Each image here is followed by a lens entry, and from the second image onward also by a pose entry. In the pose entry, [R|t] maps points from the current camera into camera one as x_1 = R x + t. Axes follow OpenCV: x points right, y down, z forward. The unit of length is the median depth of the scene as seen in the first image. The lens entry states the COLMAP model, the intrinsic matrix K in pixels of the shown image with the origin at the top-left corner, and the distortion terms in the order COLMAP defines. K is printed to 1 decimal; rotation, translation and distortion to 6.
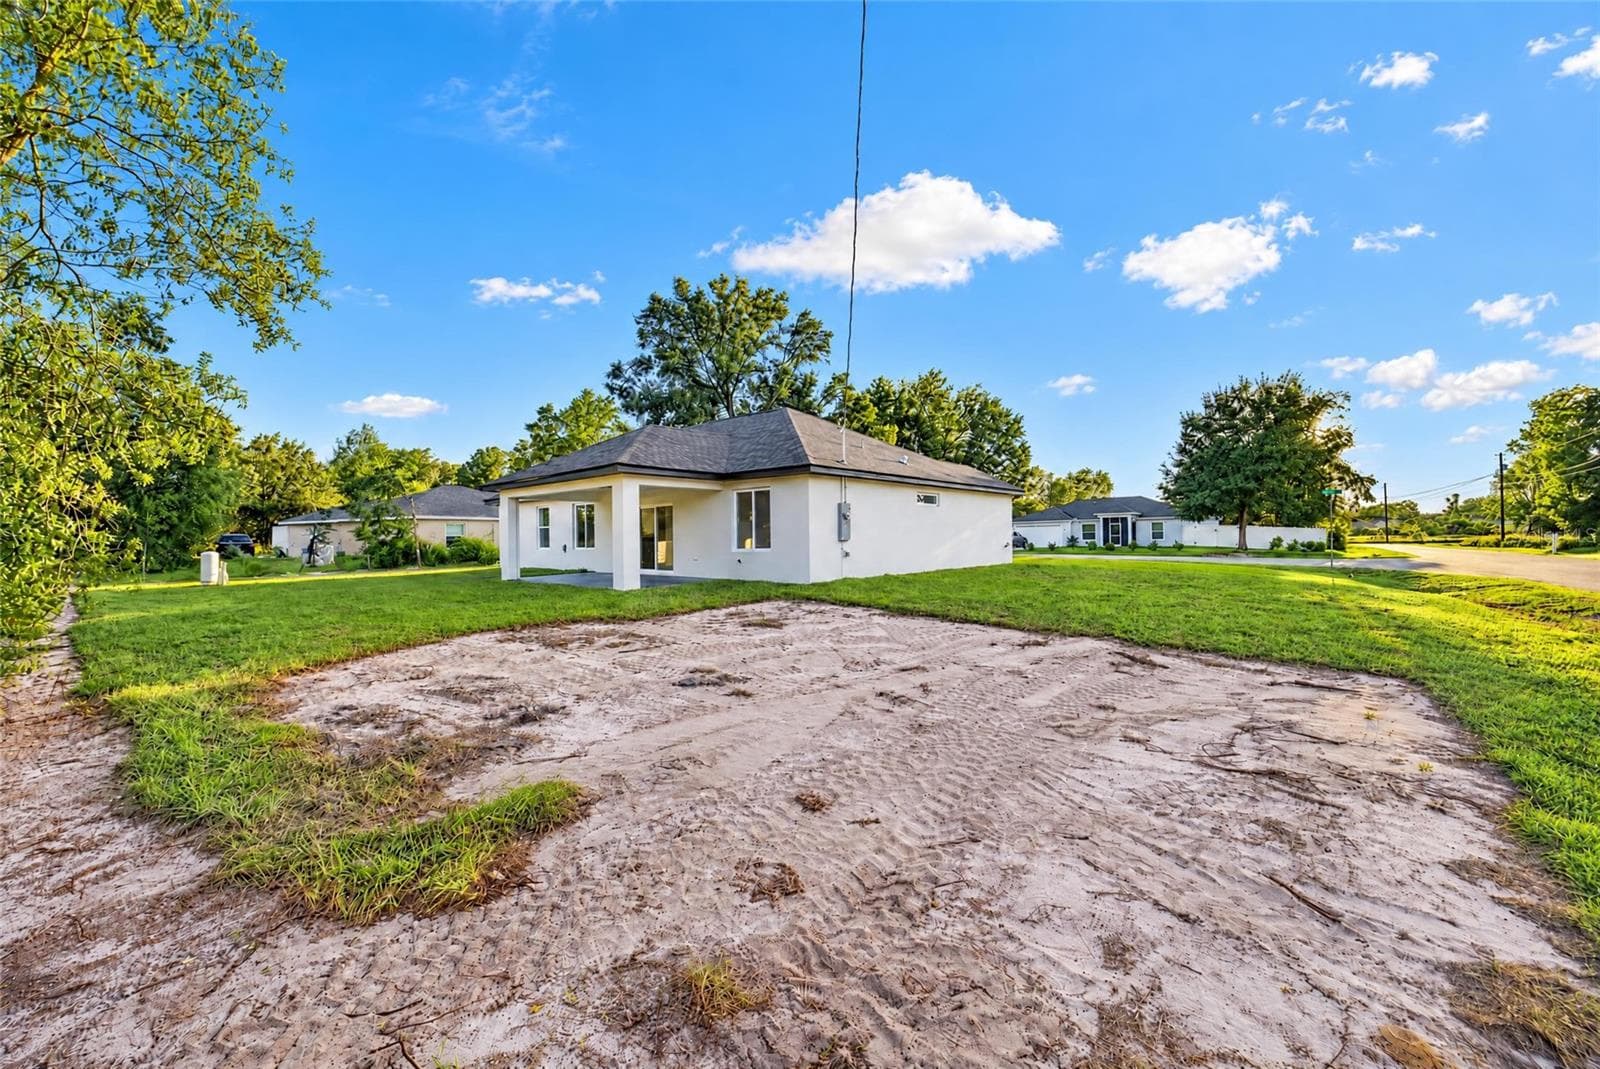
lens RADIAL K [[609.2, 0, 800.0], [0, 609.2, 534.5], [0, 0, 1]] dist [-0.010562, 0.000171]
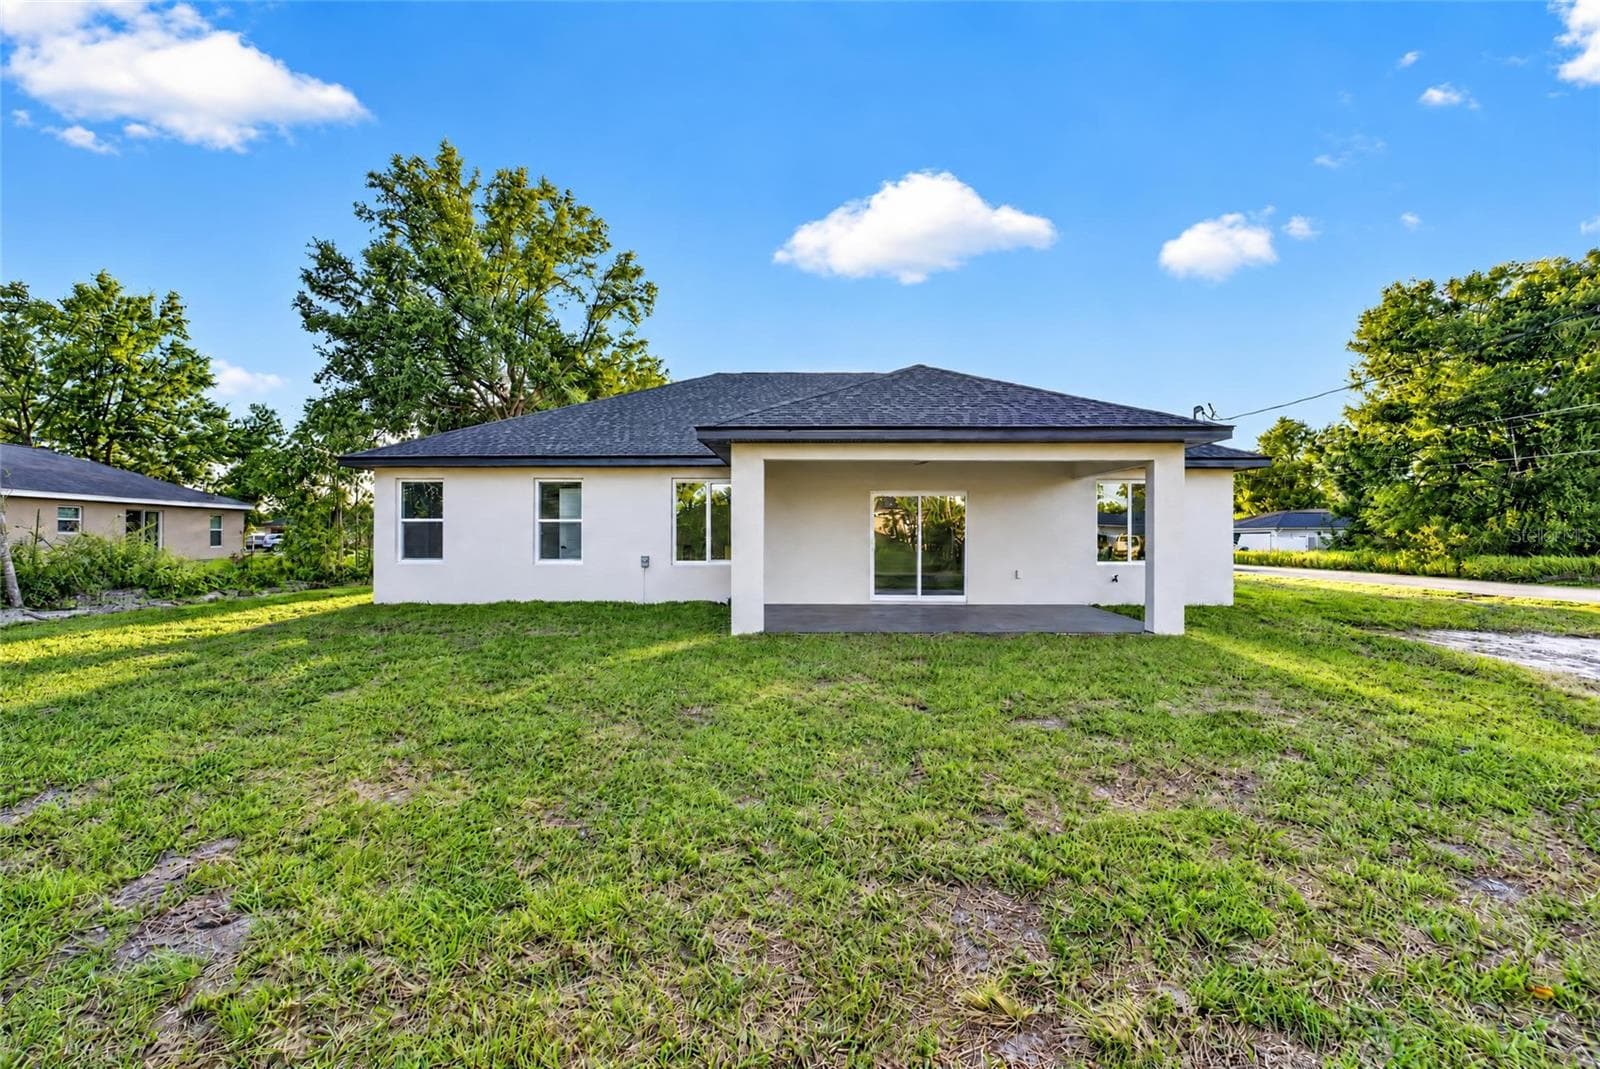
lens RADIAL K [[609.2, 0, 800.0], [0, 609.2, 534.5], [0, 0, 1]] dist [-0.010562, 0.000171]
pose [[0.779916, 0.009260, 0.625815, -0.298224], [-0.007301, 0.999957, -0.005698, 0.000869], [-0.625841, -0.000125, 0.779951, 0.250884]]
